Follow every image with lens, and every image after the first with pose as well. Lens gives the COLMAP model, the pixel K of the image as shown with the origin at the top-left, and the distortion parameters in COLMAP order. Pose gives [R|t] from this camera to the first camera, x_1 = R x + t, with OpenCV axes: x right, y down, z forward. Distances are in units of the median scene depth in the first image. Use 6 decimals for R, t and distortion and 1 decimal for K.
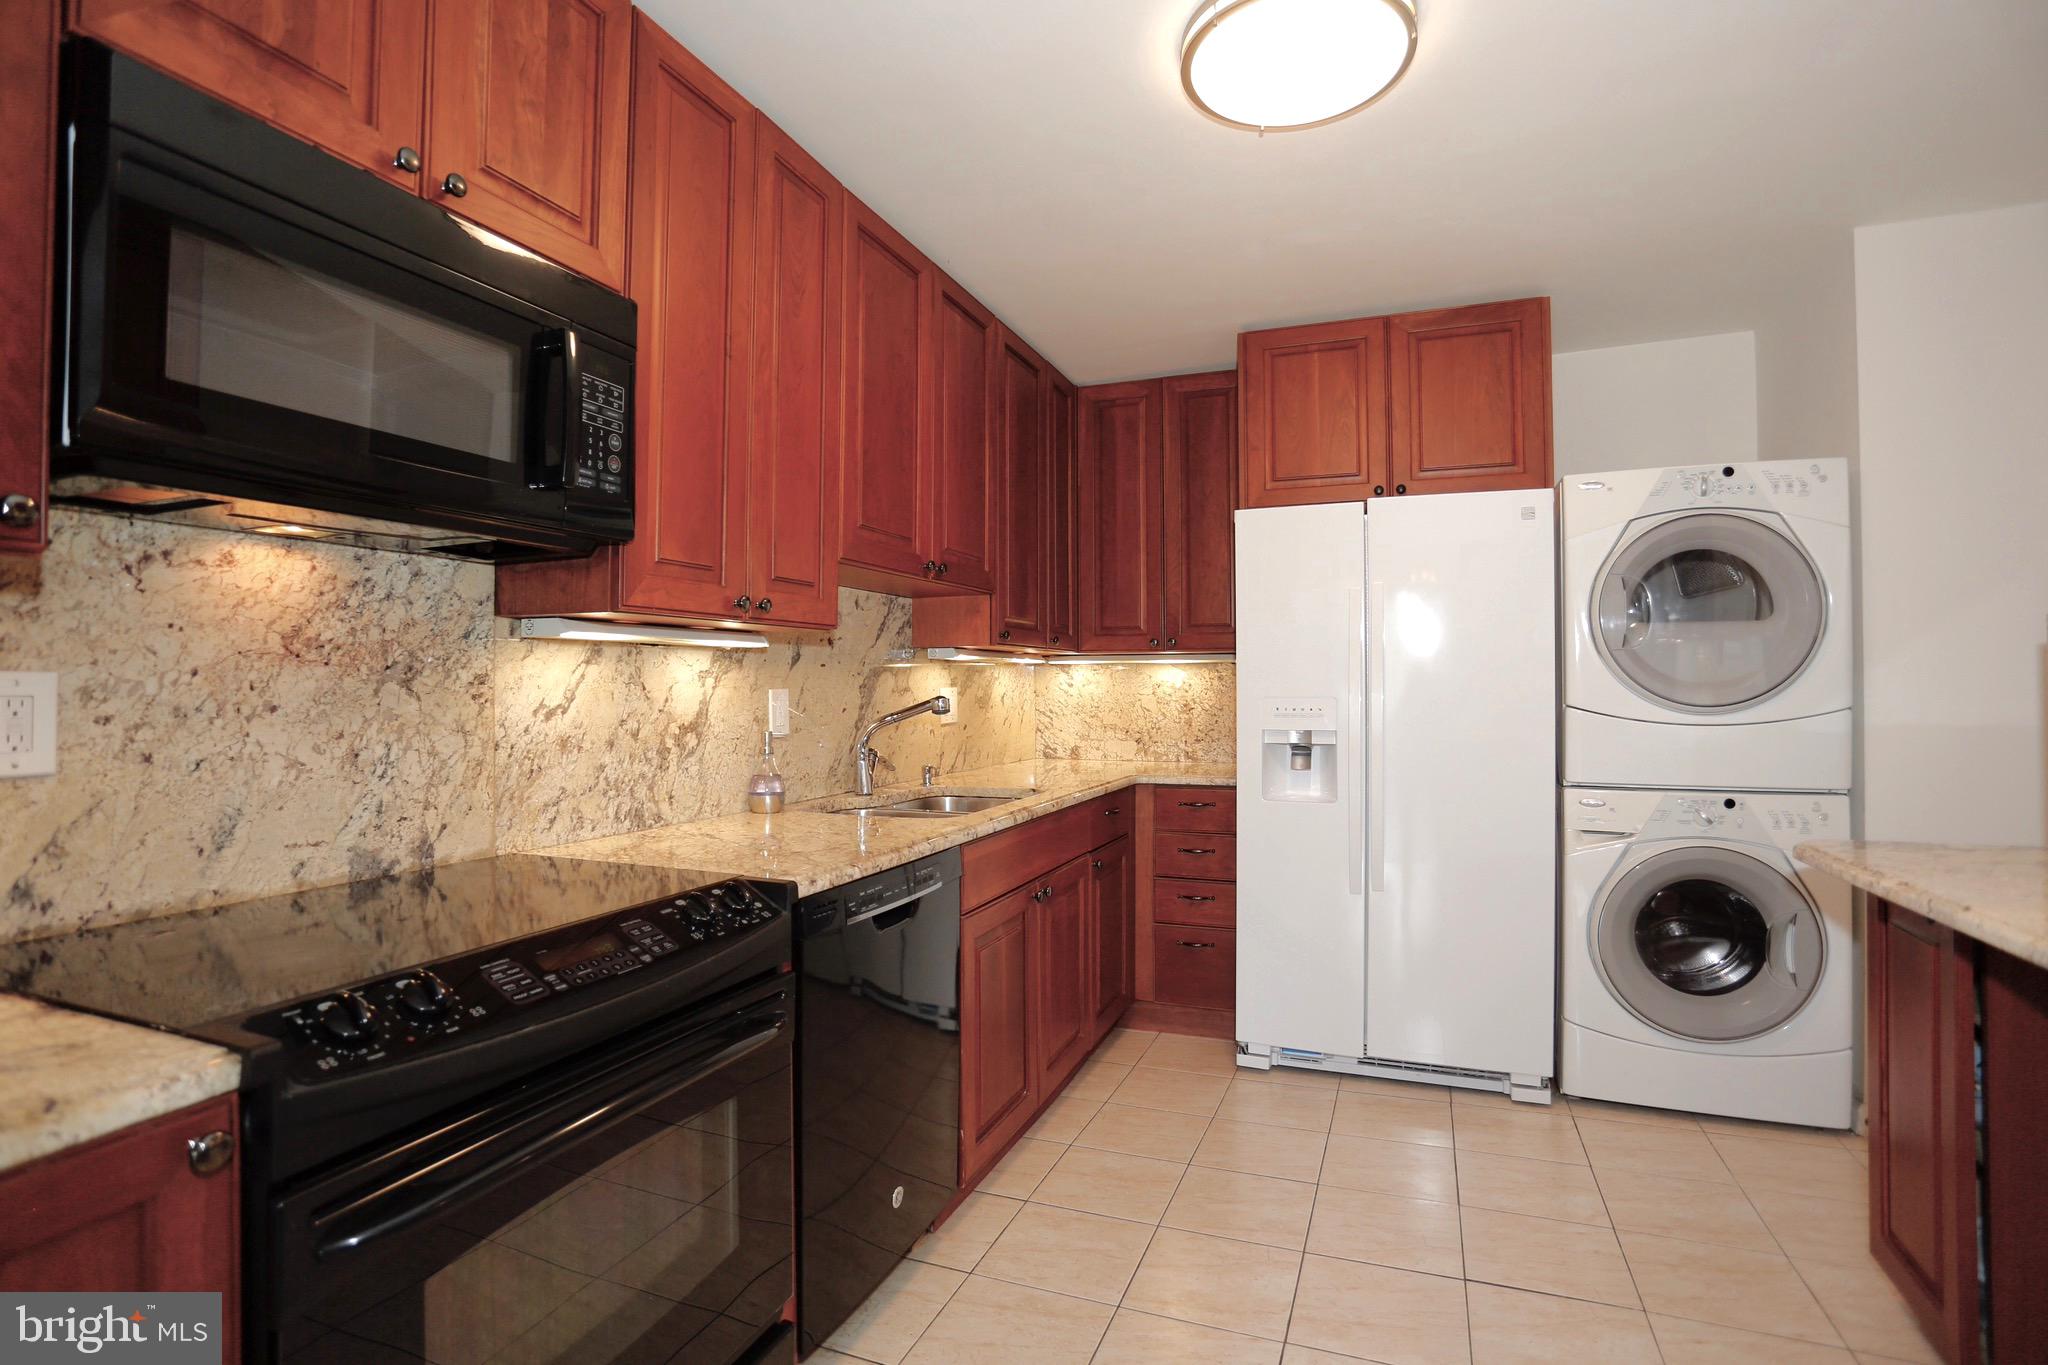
lens RADIAL K [[998.4, 0, 1008.4], [0, 998.4, 669.9], [0, 0, 1]] dist [-0.063416, 0.023051]
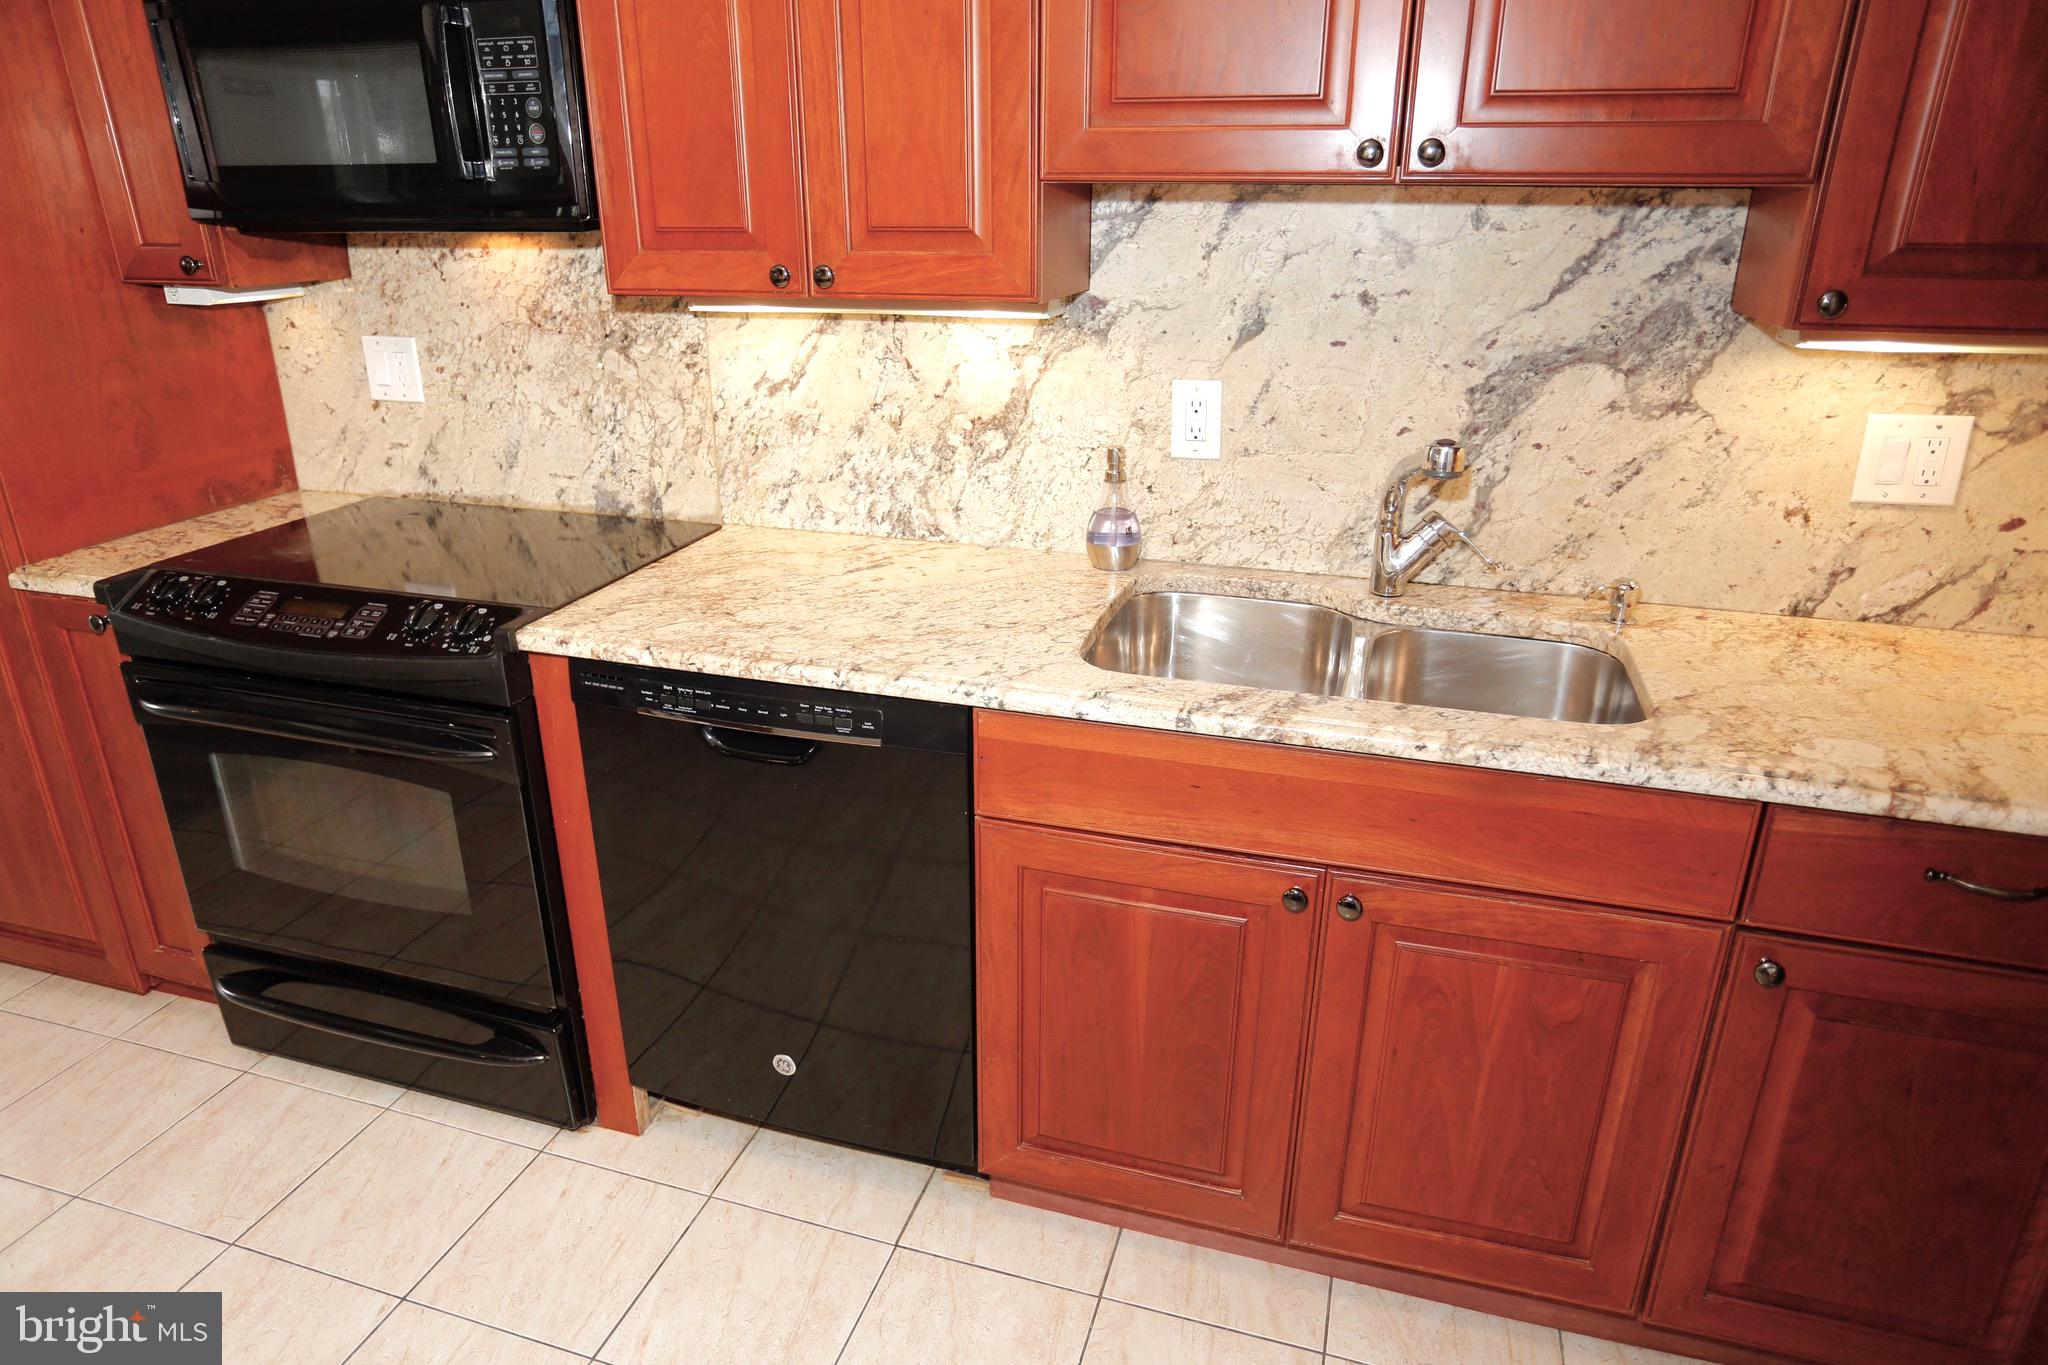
lens RADIAL K [[1247.9, 0, 1011.0], [0, 1247.9, 666.1], [0, 0, 1]] dist [-0.057175, 0.032801]
pose [[0.084586, 0.359155, -0.929437, 0.529582], [0.017650, 0.932093, 0.361788, -0.094720], [0.996260, -0.047007, 0.072502, 0.820360]]
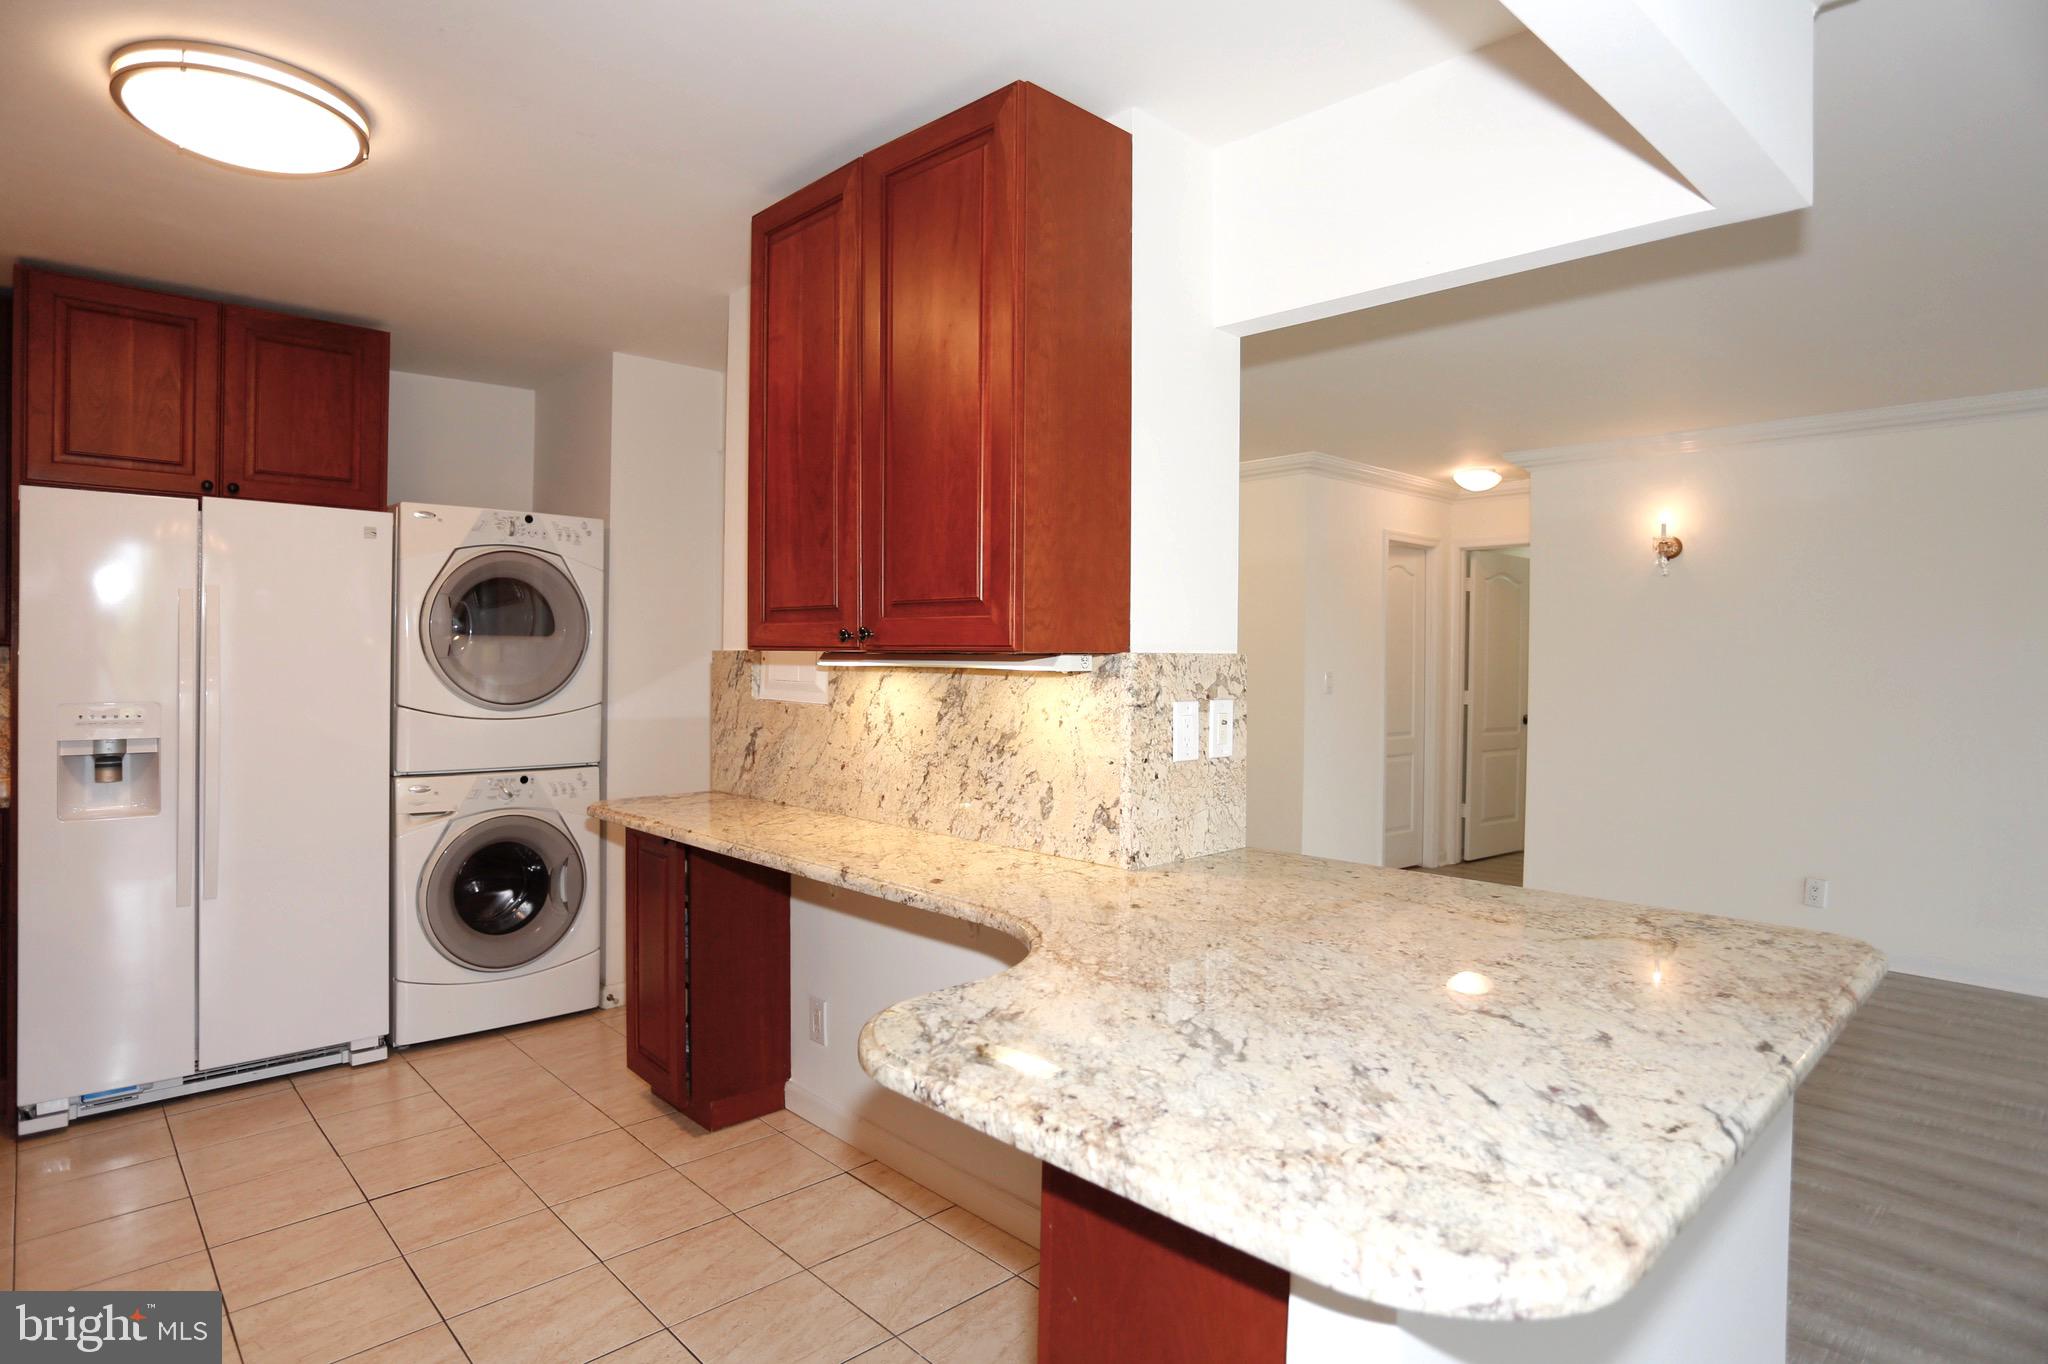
lens RADIAL K [[1121.6, 0, 1015.8], [0, 1121.6, 666.0], [0, 0, 1]] dist [-0.056202, 0.026113]
pose [[0.422552, -0.003111, 0.906333, -0.311130], [-0.026619, 0.999520, 0.015841, -0.052758], [-0.905948, -0.030820, 0.422267, -0.201494]]
